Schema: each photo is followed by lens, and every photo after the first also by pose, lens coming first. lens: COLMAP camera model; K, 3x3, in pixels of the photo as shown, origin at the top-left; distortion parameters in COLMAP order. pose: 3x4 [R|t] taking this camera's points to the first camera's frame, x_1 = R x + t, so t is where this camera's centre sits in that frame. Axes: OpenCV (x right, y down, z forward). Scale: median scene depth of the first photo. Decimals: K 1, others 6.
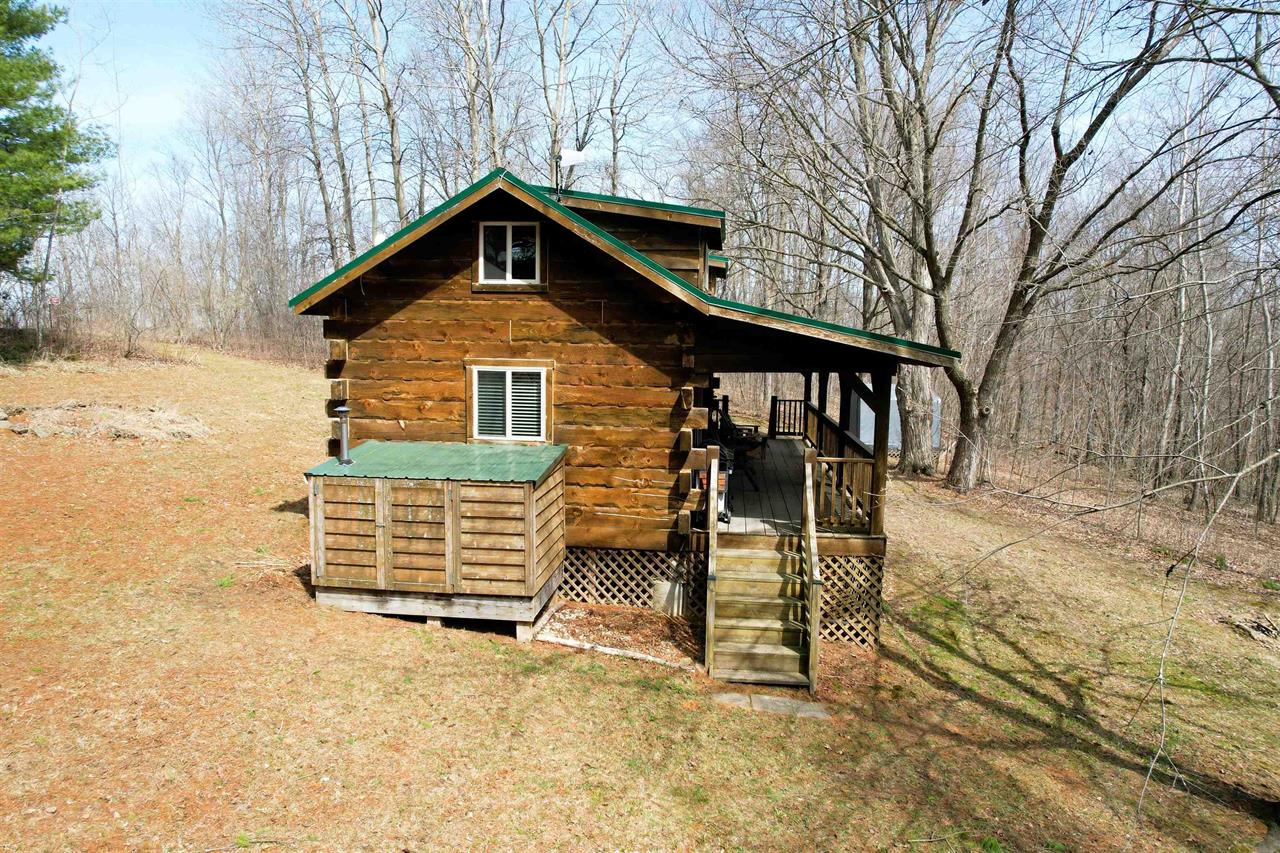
lens RADIAL K [[814.2, 0, 640.0], [0, 814.2, 426.5], [0, 0, 1]] dist [-0.071706, 0.062275]
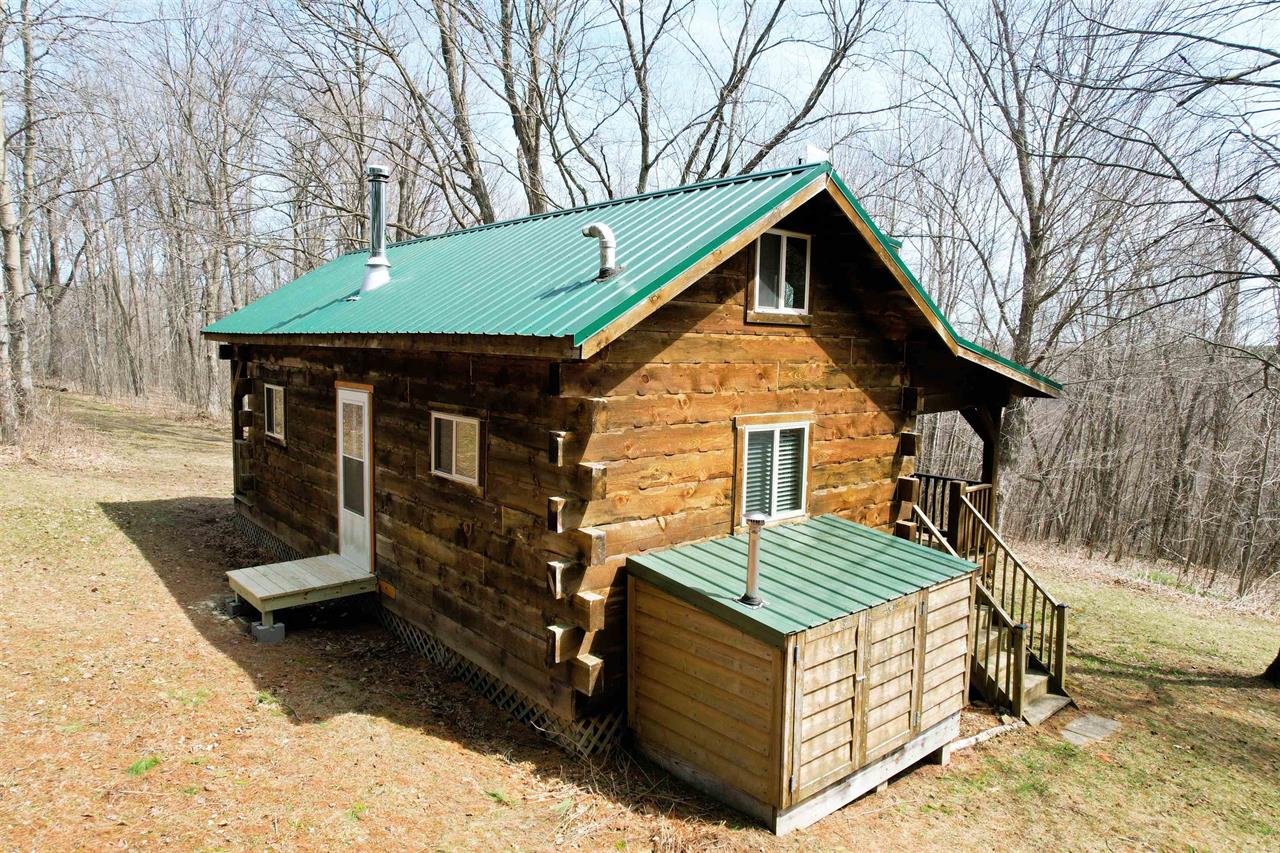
lens RADIAL K [[814.2, 0, 640.0], [0, 814.2, 426.5], [0, 0, 1]] dist [-0.071706, 0.062275]
pose [[0.685673, -0.077221, 0.723802, -0.795185], [0.070119, 0.996740, 0.039915, -0.110144], [-0.724524, 0.023384, 0.688852, 0.575724]]
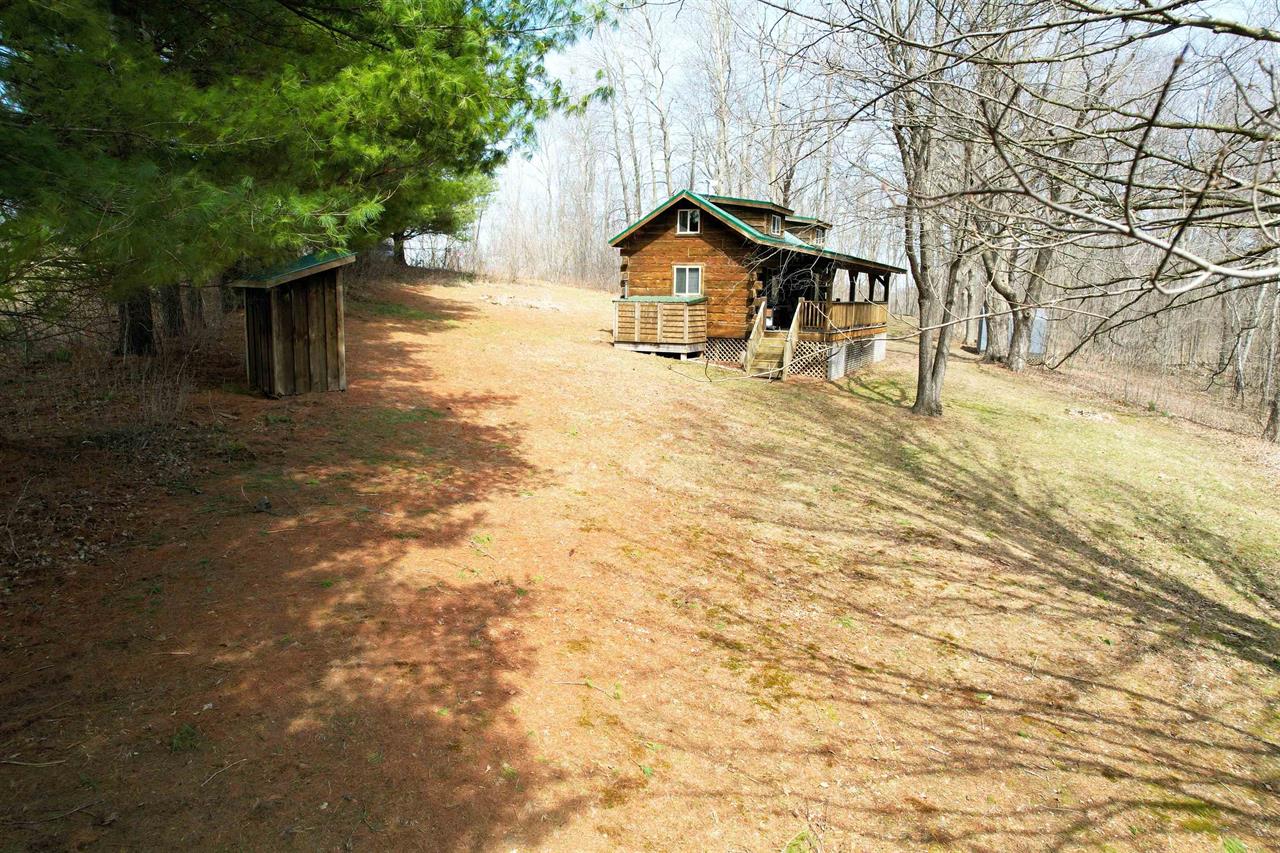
lens RADIAL K [[814.2, 0, 640.0], [0, 814.2, 426.5], [0, 0, 1]] dist [-0.071706, 0.062275]
pose [[0.940636, 0.053148, -0.335231, 0.589544], [-0.036265, 0.997748, 0.056428, 0.295705], [0.337475, -0.040922, 0.940445, -1.500284]]
